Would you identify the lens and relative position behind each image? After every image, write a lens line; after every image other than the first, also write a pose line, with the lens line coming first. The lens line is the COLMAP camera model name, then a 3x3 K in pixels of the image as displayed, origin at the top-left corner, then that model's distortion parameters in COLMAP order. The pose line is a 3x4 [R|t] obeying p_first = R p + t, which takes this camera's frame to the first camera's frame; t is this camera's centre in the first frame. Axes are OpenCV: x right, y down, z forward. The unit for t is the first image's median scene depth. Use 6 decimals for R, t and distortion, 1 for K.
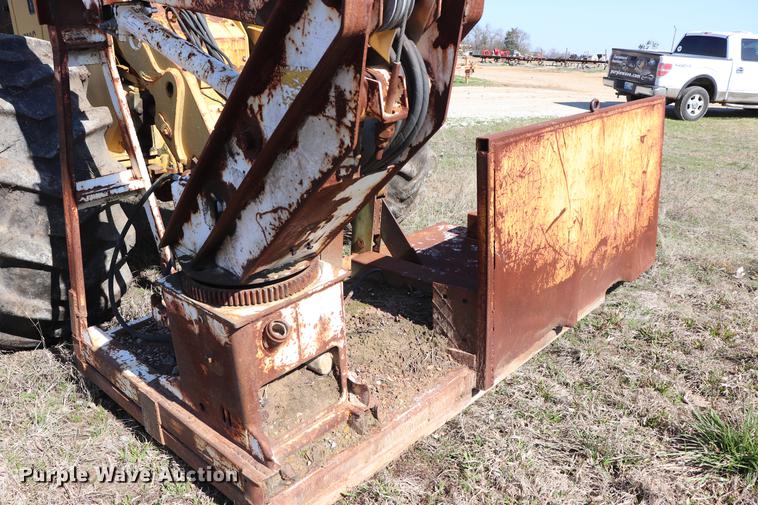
lens RADIAL K [[638.3, 0, 362.2], [0, 638.3, 266.4], [0, 0, 1]] dist [-0.179287, 0.169363]
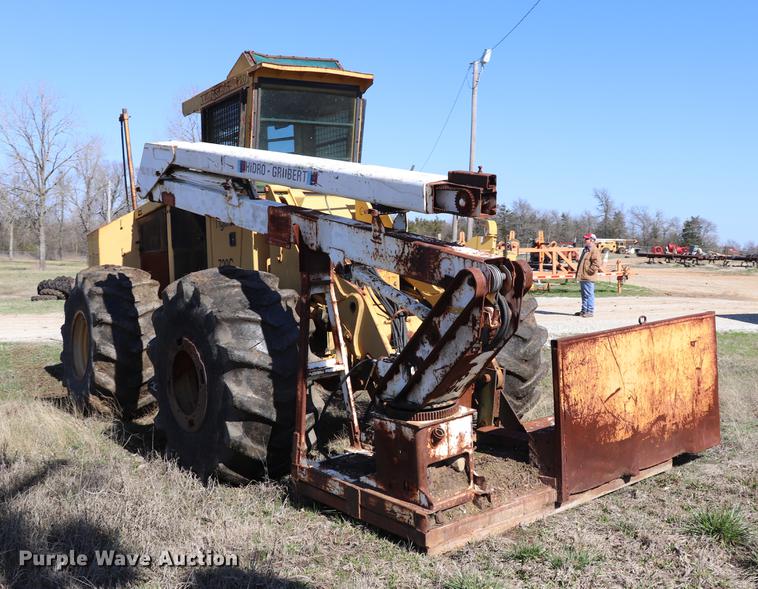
lens RADIAL K [[927.1, 0, 379.0], [0, 927.1, 294.5], [0, 0, 1]] dist [-0.265248, 0.430616]
pose [[0.992327, 0.005284, -0.123530, 0.024519], [-0.038701, 0.962158, -0.269730, 0.351537], [0.117430, 0.272441, 0.954980, -1.403820]]
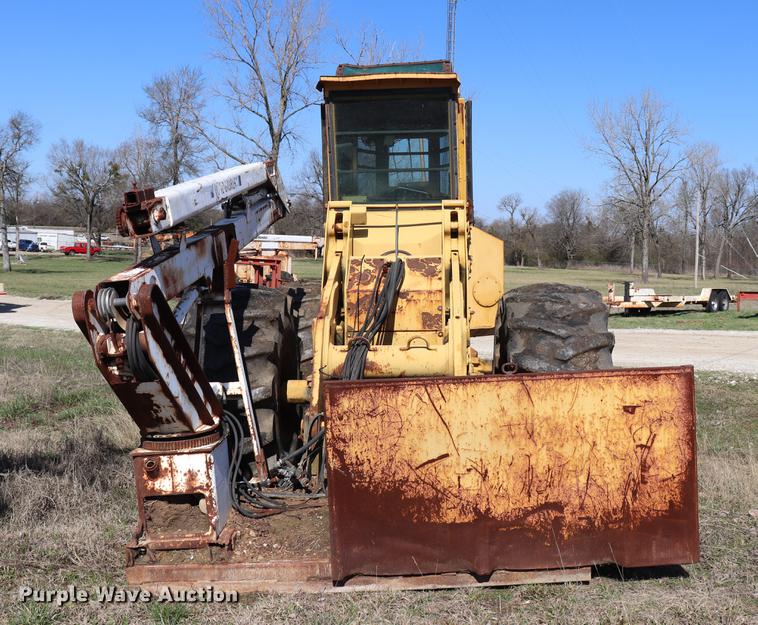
lens RADIAL K [[971.5, 0, 379.4], [0, 971.5, 265.4], [0, 0, 1]] dist [-0.206067, 0.239905]
pose [[0.666197, 0.007819, -0.745735, 1.810692], [-0.244637, 0.946907, -0.208616, -0.024864], [0.704510, 0.321414, 0.632739, -0.361938]]
